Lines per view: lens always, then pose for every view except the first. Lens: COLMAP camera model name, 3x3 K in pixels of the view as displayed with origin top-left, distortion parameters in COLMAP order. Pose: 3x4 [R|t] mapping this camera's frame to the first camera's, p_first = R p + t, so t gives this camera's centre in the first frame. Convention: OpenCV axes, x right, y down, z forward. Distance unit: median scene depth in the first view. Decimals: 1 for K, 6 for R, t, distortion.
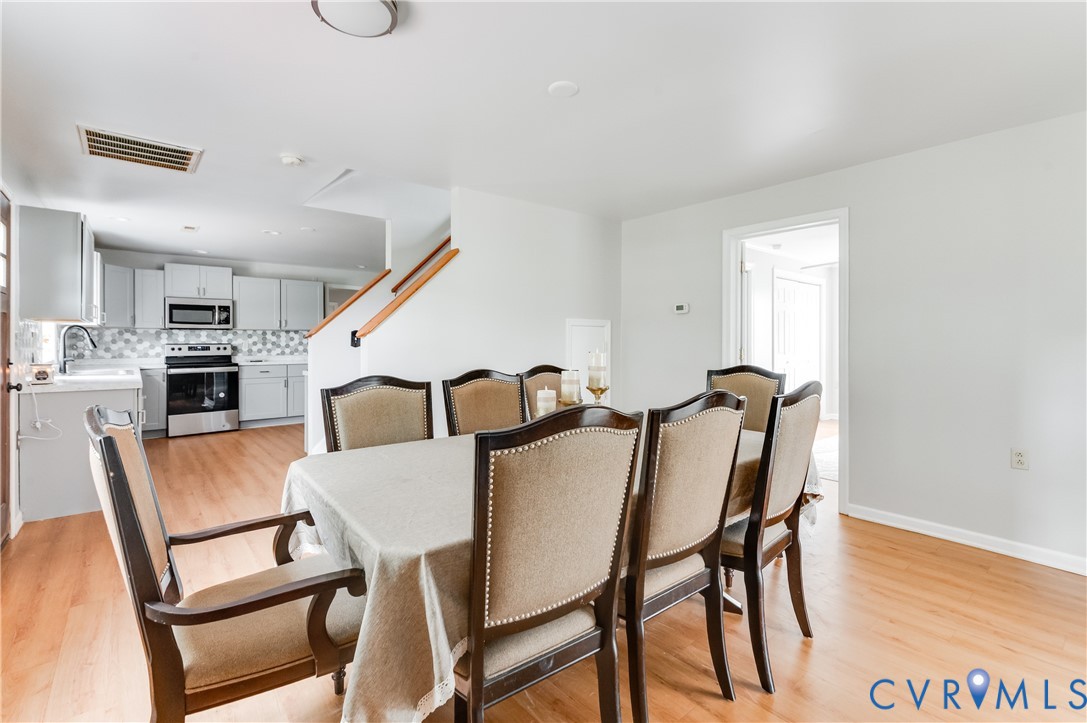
lens RADIAL K [[502.3, 0, 546.5], [0, 502.3, 334.8], [0, 0, 1]] dist [0.000135, -0.000409]
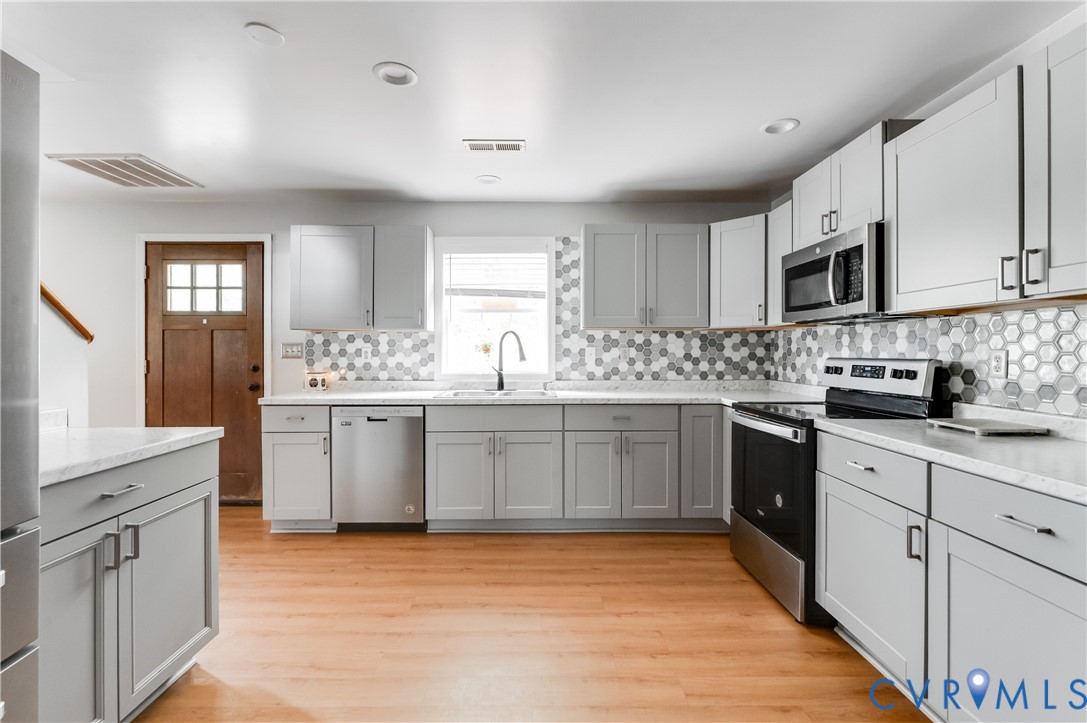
lens RADIAL K [[486.3, 0, 538.8], [0, 486.3, 348.3], [0, 0, 1]] dist [0.000447, -0.000426]
pose [[-0.636885, -0.005130, -0.770942, -0.257287], [0.007285, 0.999893, -0.012672, 0.013092], [0.770925, -0.013687, -0.636779, 1.055989]]
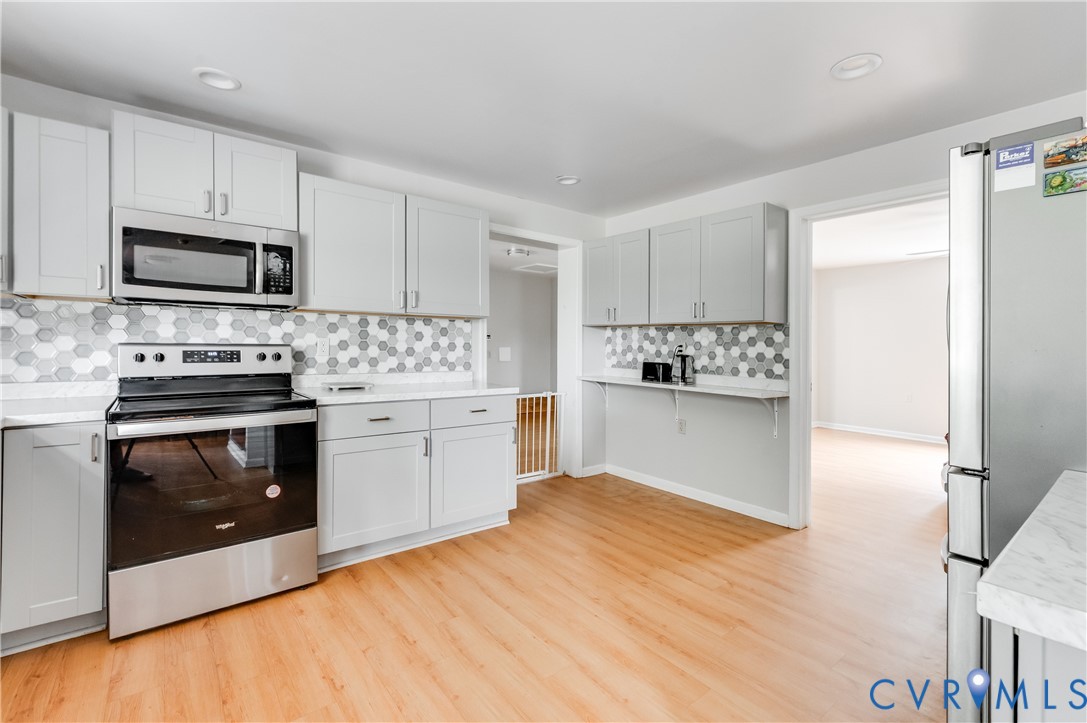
lens RADIAL K [[484.3, 0, 550.7], [0, 484.3, 346.3], [0, 0, 1]] dist [-0.001343, -0.000440]
pose [[0.999773, 0.014977, -0.015157, -0.434063], [-0.014737, 0.999766, 0.015821, 0.010090], [0.015390, -0.015594, 0.999760, 0.643992]]
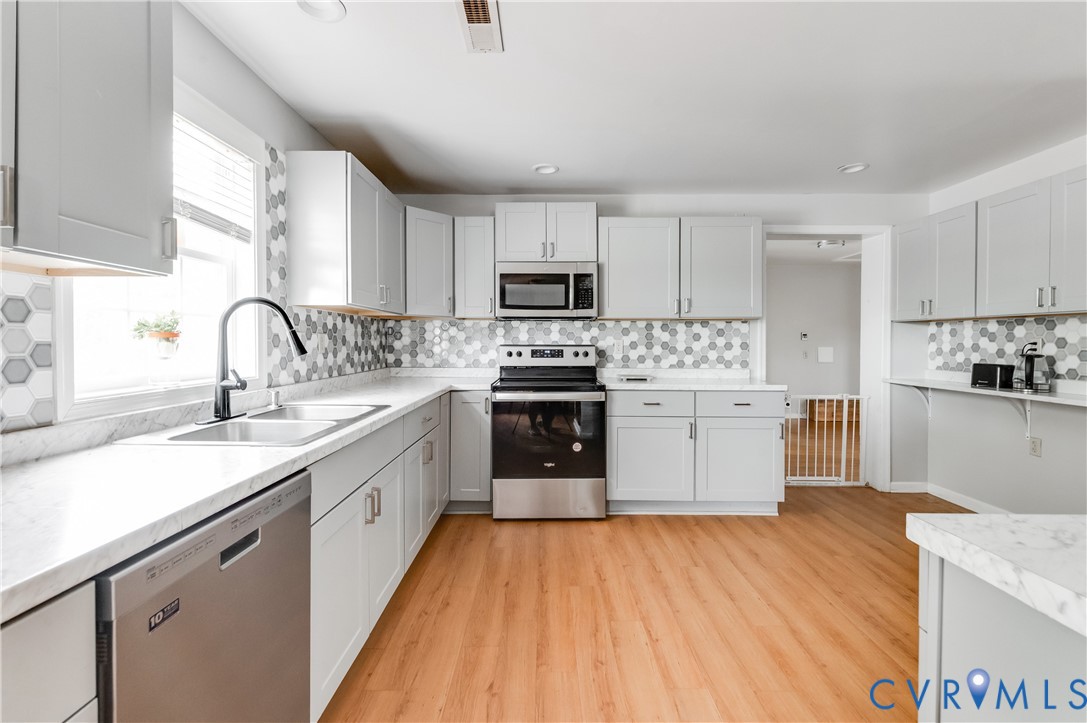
lens RADIAL K [[486.3, 0, 538.8], [0, 486.3, 348.3], [0, 0, 1]] dist [0.000447, -0.000426]
pose [[0.763425, 0.011375, -0.645796, -0.350474], [0.003690, 0.999752, 0.021973, 0.009599], [0.645886, -0.019158, 0.763194, 0.584562]]
